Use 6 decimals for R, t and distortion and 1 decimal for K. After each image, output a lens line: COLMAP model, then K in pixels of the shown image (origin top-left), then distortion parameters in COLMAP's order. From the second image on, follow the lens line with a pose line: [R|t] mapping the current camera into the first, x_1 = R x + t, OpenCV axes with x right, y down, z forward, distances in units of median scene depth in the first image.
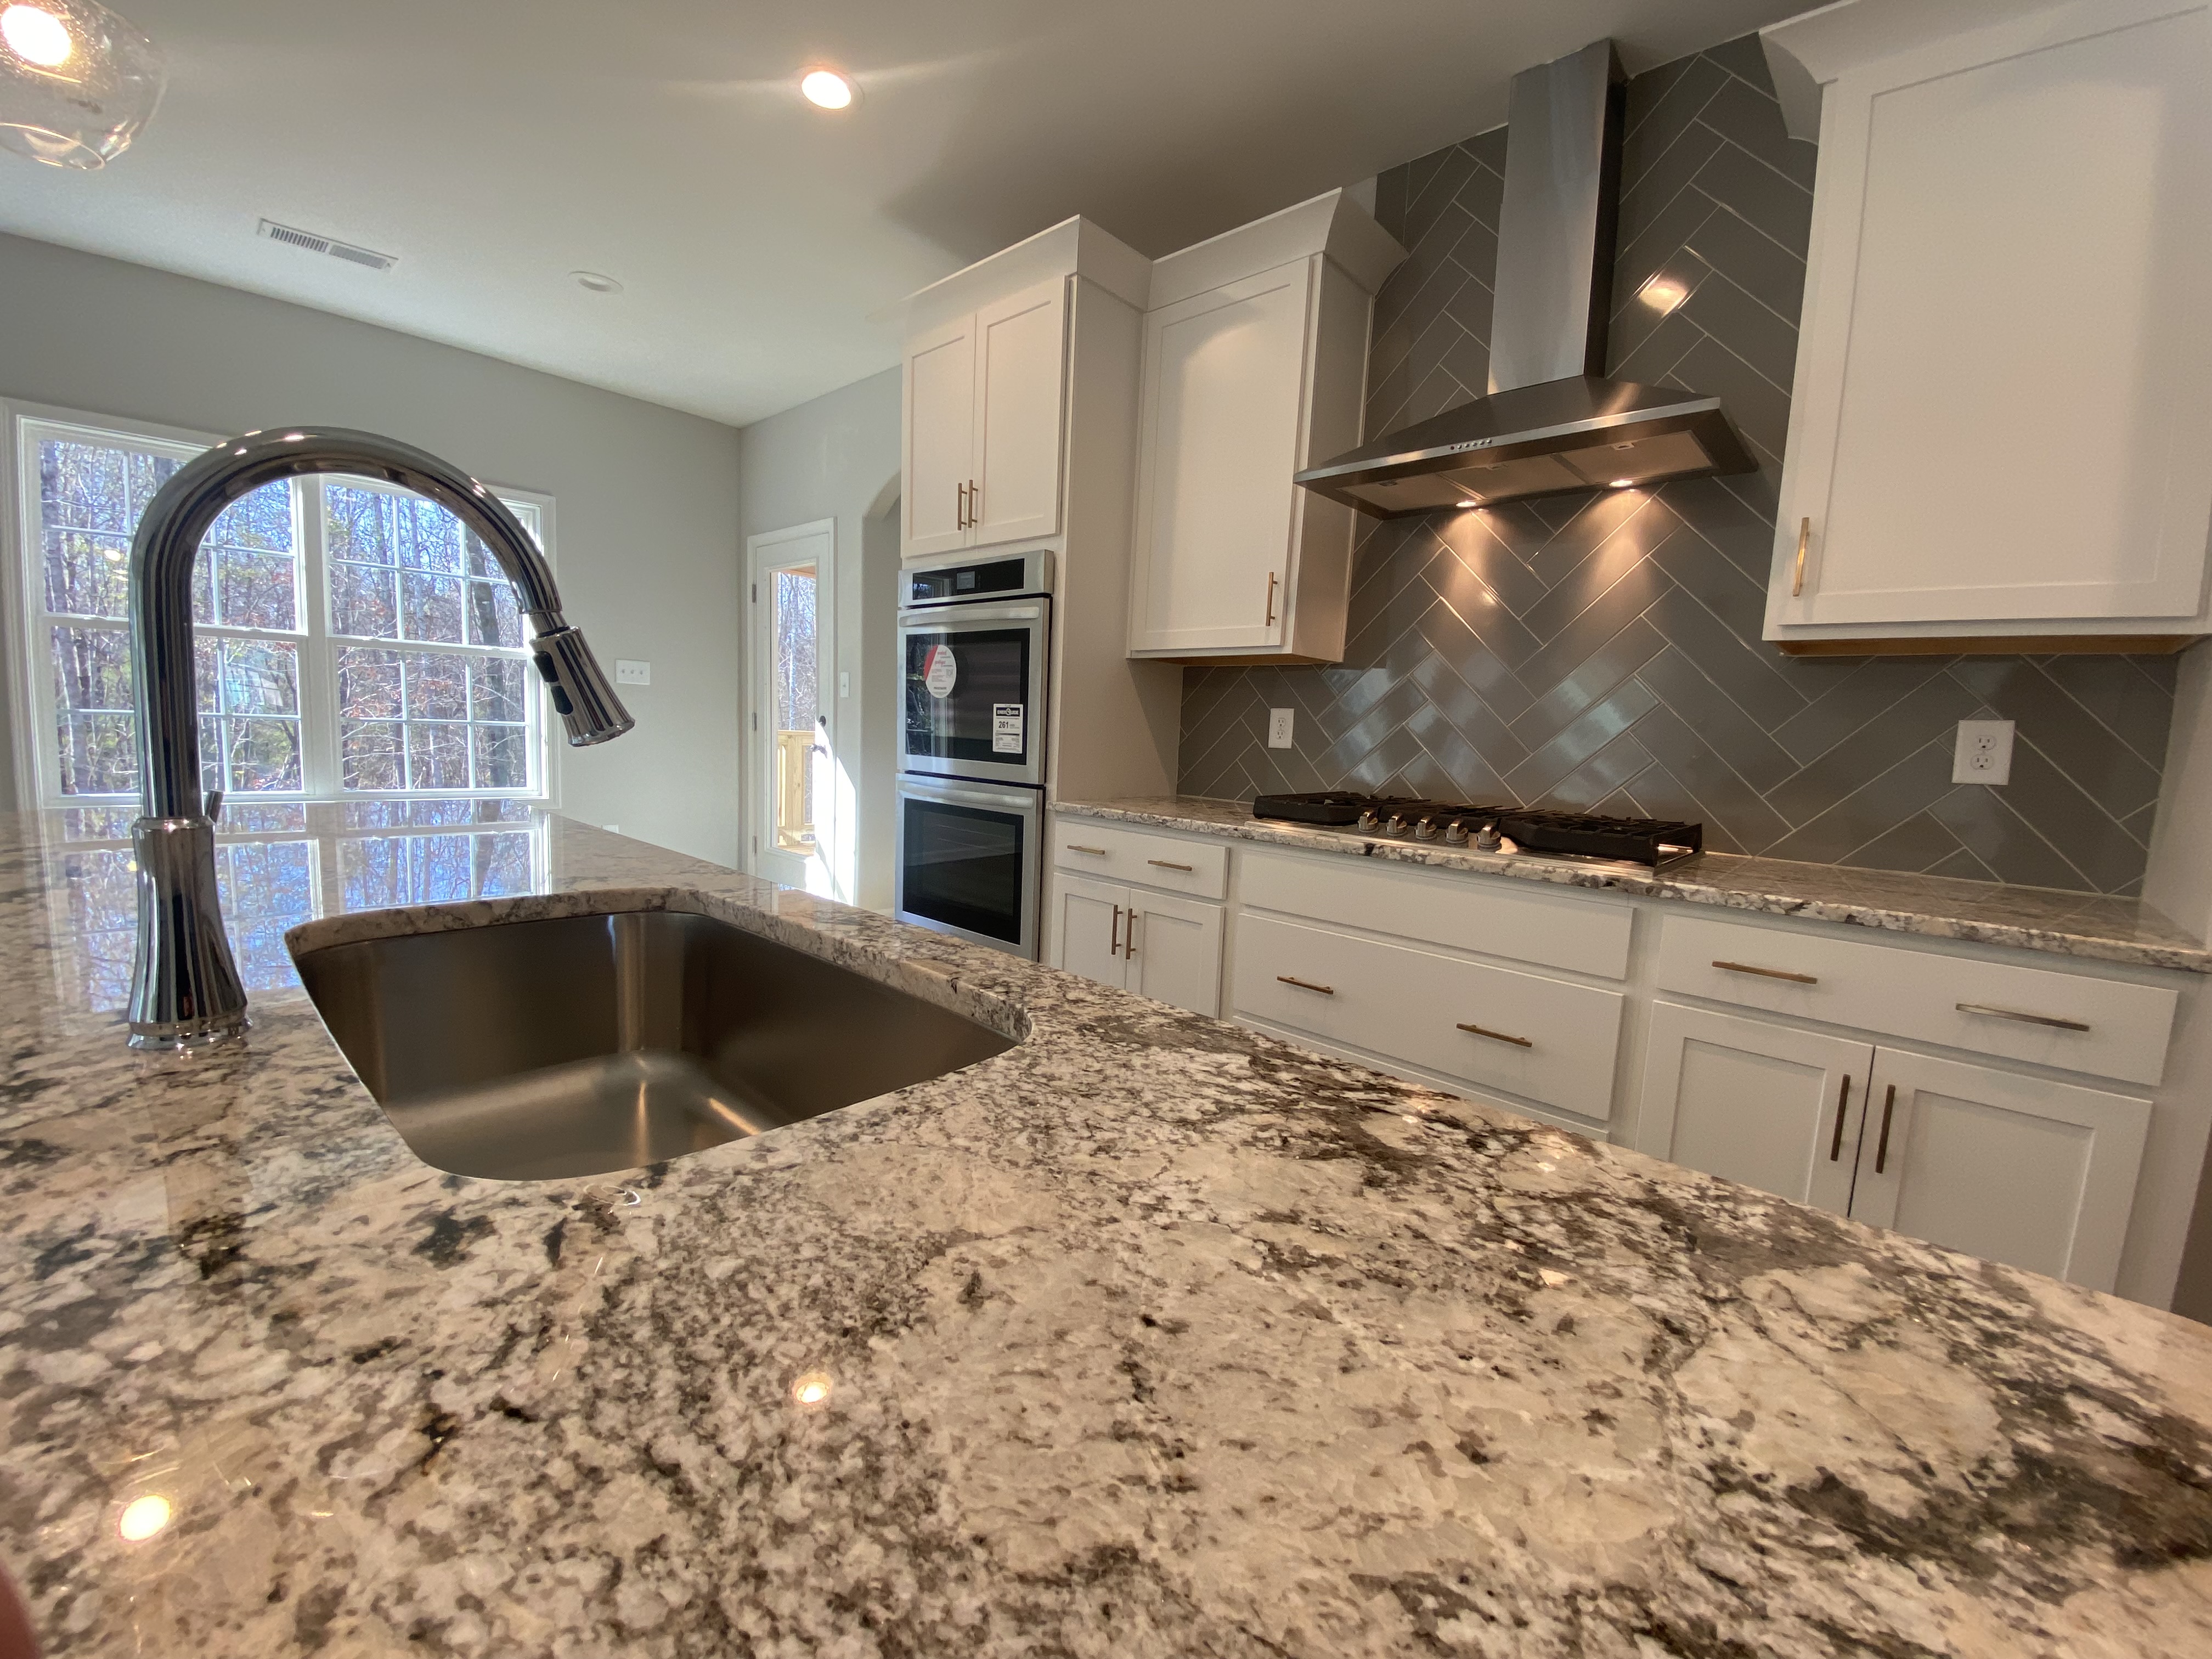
lens RADIAL K [[888.8, 0, 1102.3], [0, 888.8, 830.0], [0, 0, 1]] dist [0.046955, -0.039690]
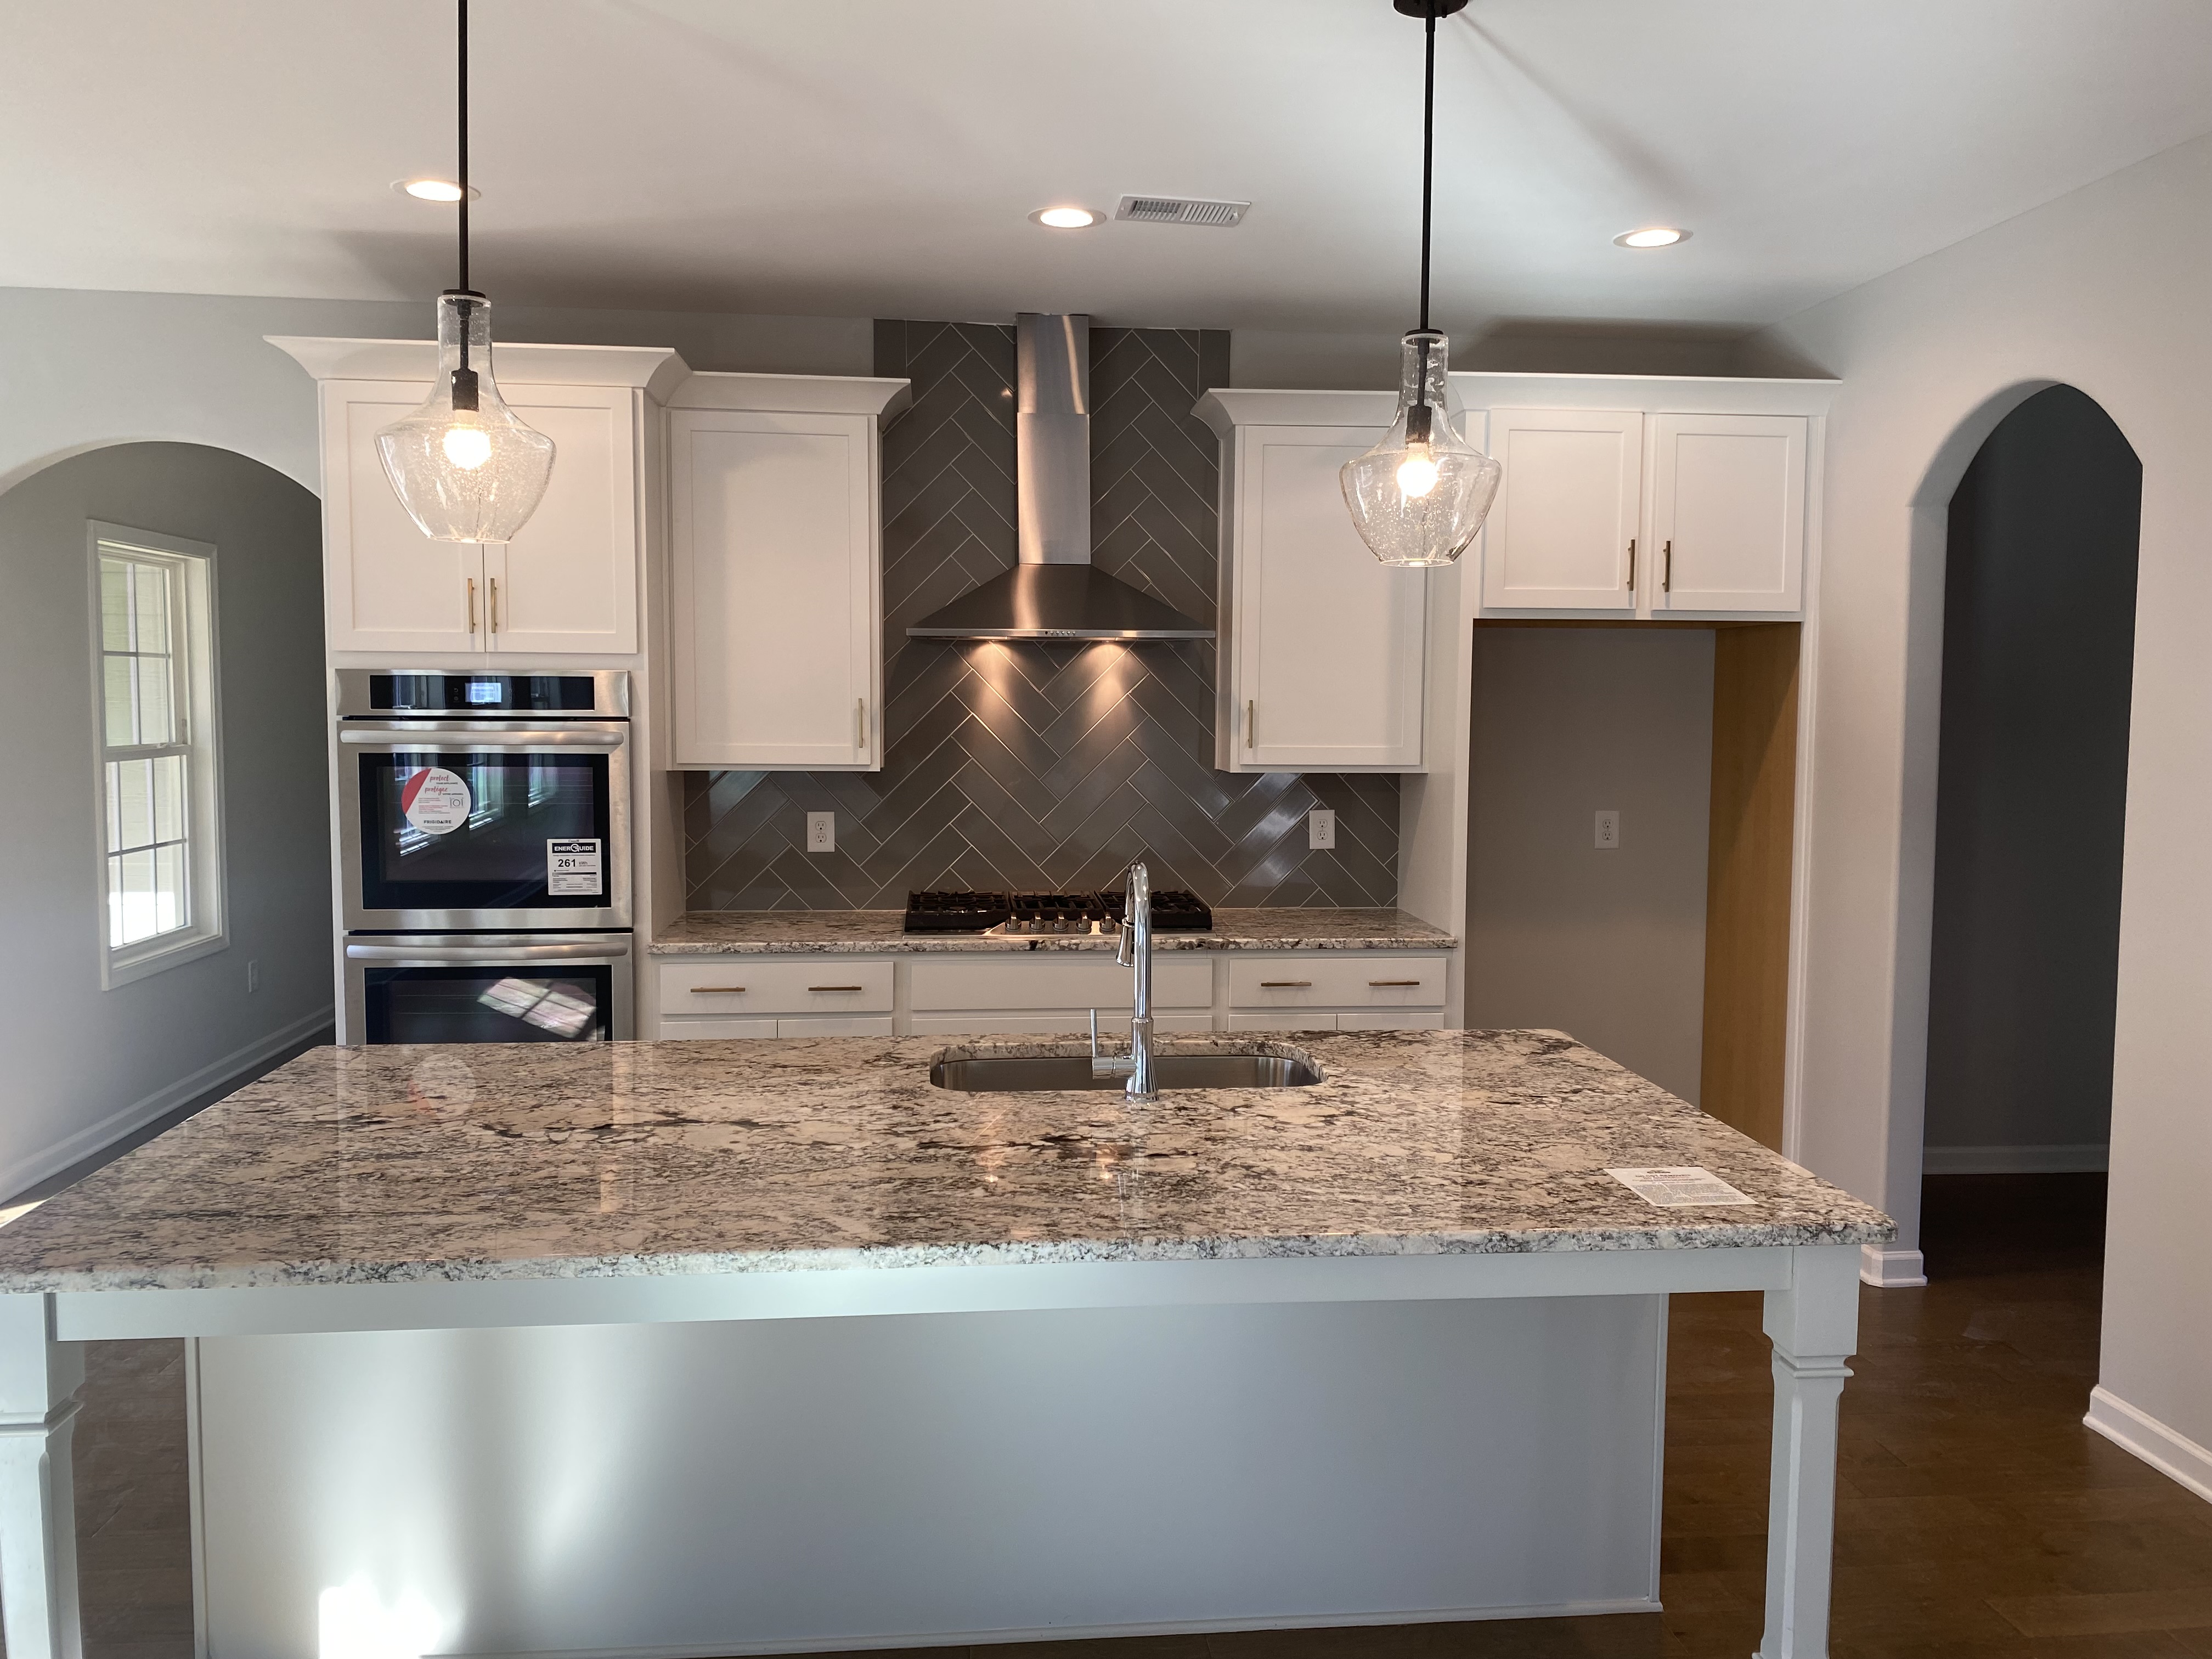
lens RADIAL K [[1670.1, 0, 1106.0], [0, 1670.1, 829.5], [0, 0, 1]] dist [0.082075, -0.091764]
pose [[0.659674, -0.100458, 0.744808, -1.033773], [0.108859, 0.993347, 0.037565, -0.164363], [-0.743627, 0.056299, 0.666221, -0.495643]]
